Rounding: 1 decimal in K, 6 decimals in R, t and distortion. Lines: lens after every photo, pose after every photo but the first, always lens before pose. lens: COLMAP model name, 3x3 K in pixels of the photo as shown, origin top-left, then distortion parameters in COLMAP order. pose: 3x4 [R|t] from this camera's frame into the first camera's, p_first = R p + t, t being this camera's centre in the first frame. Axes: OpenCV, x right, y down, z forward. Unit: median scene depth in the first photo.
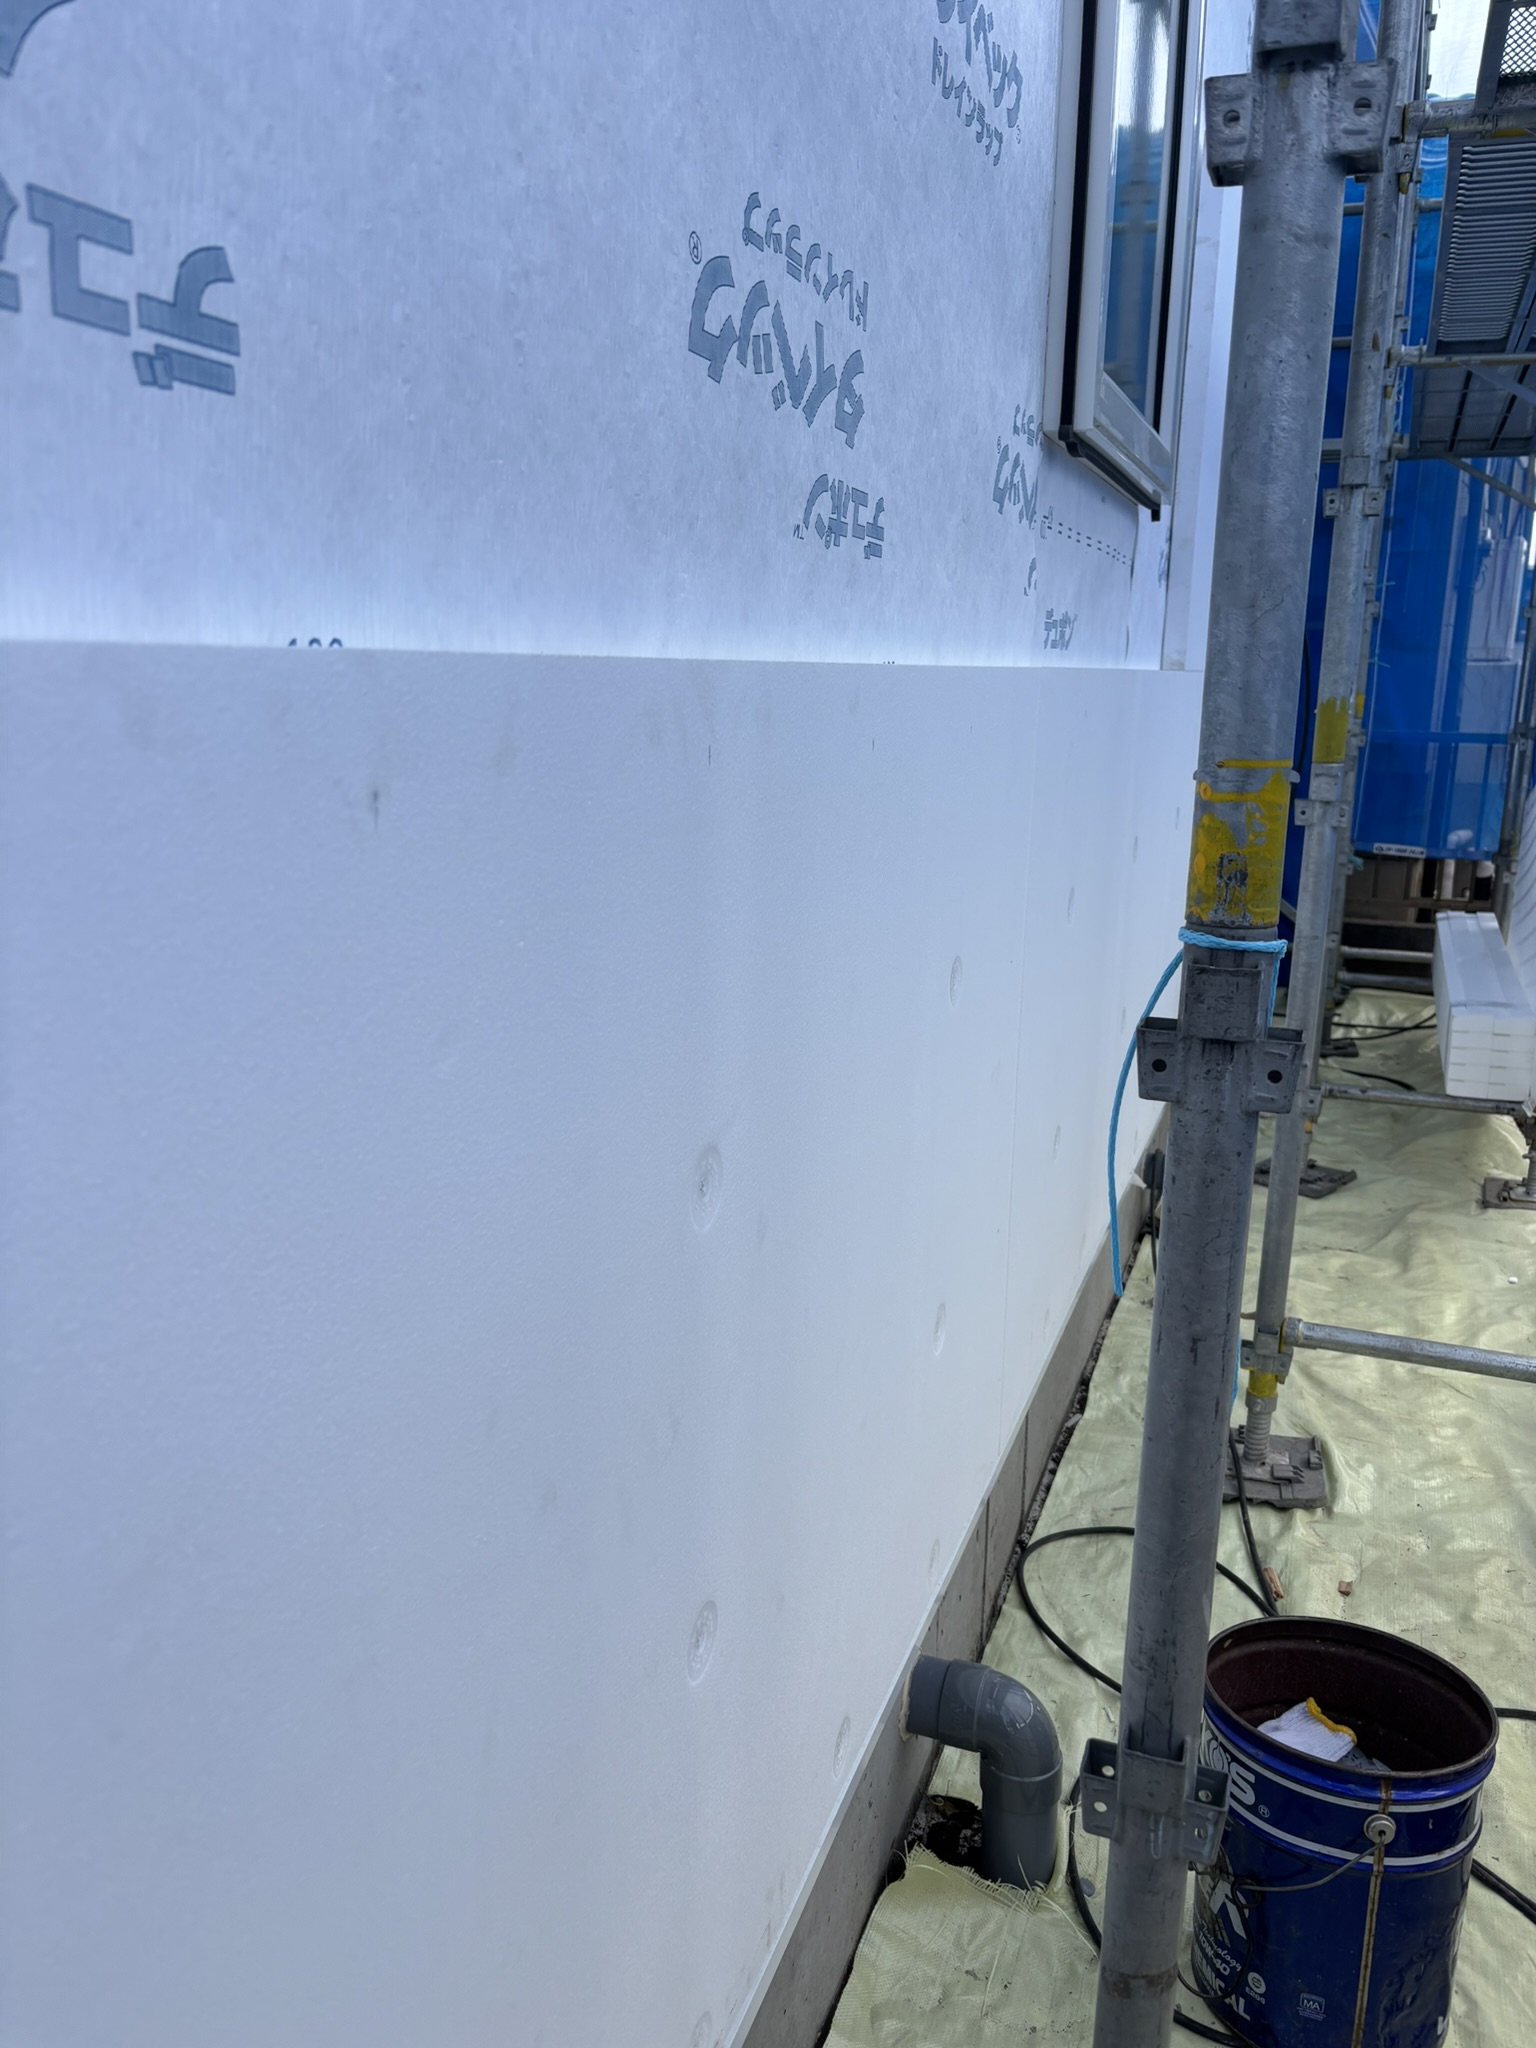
lens RADIAL K [[1545.0, 0, 770.7], [0, 1545.0, 1033.1], [0, 0, 1]] dist [0.009201, -0.025115]
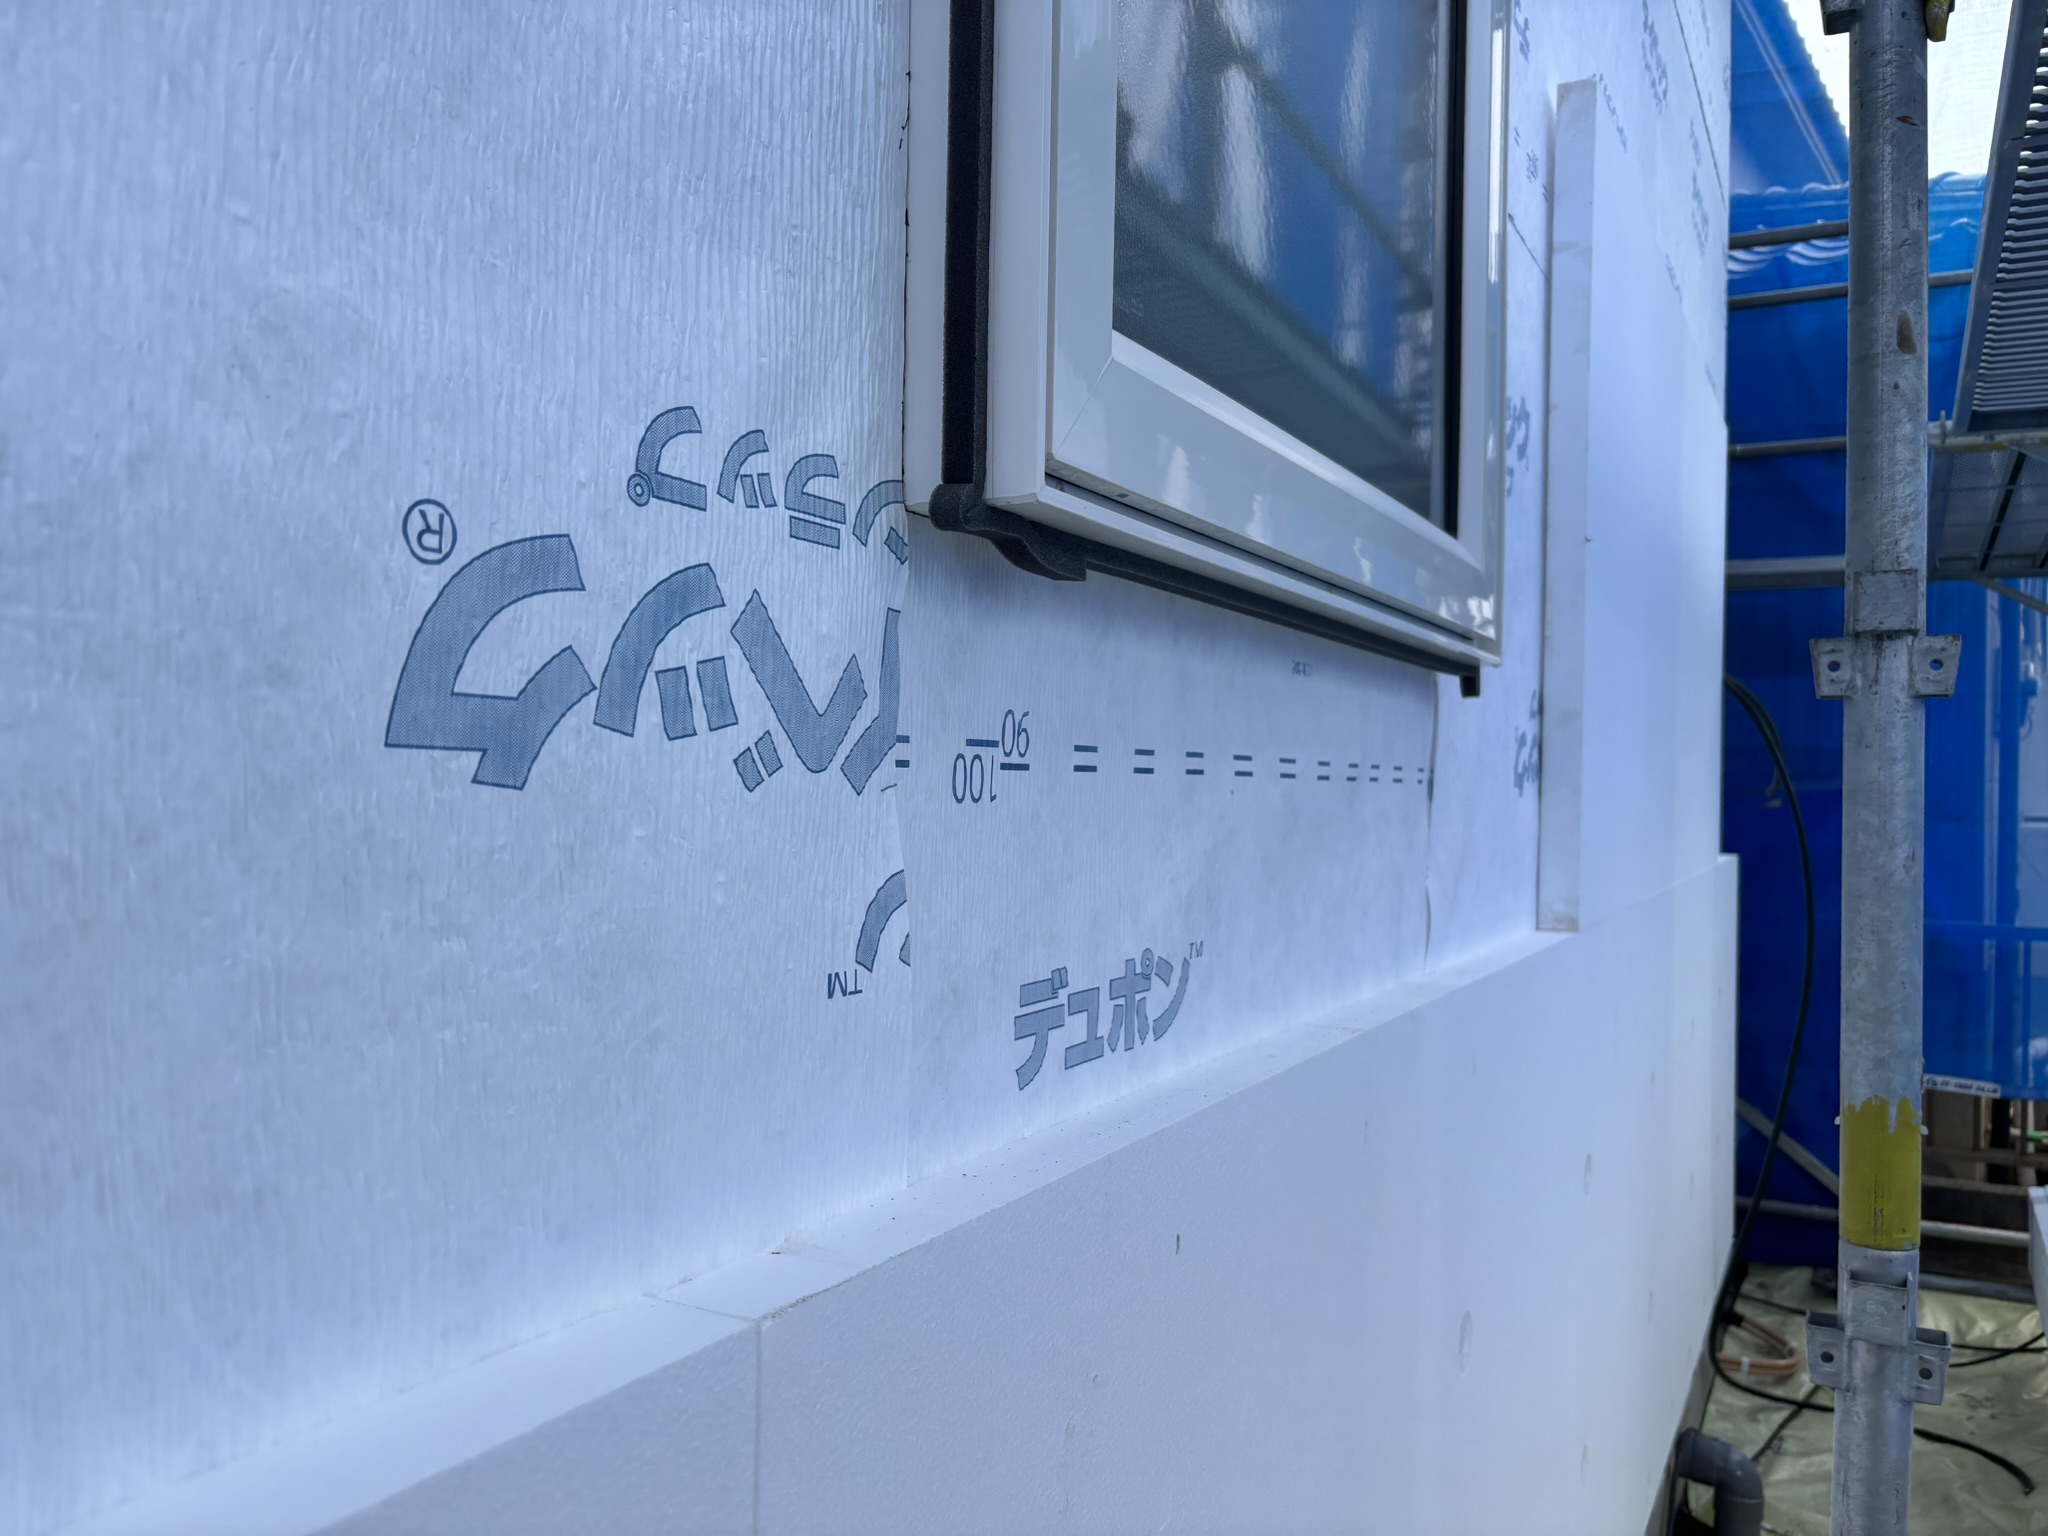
lens RADIAL K [[1545.0, 0, 1014.5], [0, 1545.0, 754.7], [0, 0, 1]] dist [0.009201, -0.025115]
pose [[0.989279, 0.001714, -0.146025, 0.144570], [-0.038005, 0.968498, -0.246106, -0.149407], [0.141003, 0.249017, 0.958180, 0.406224]]
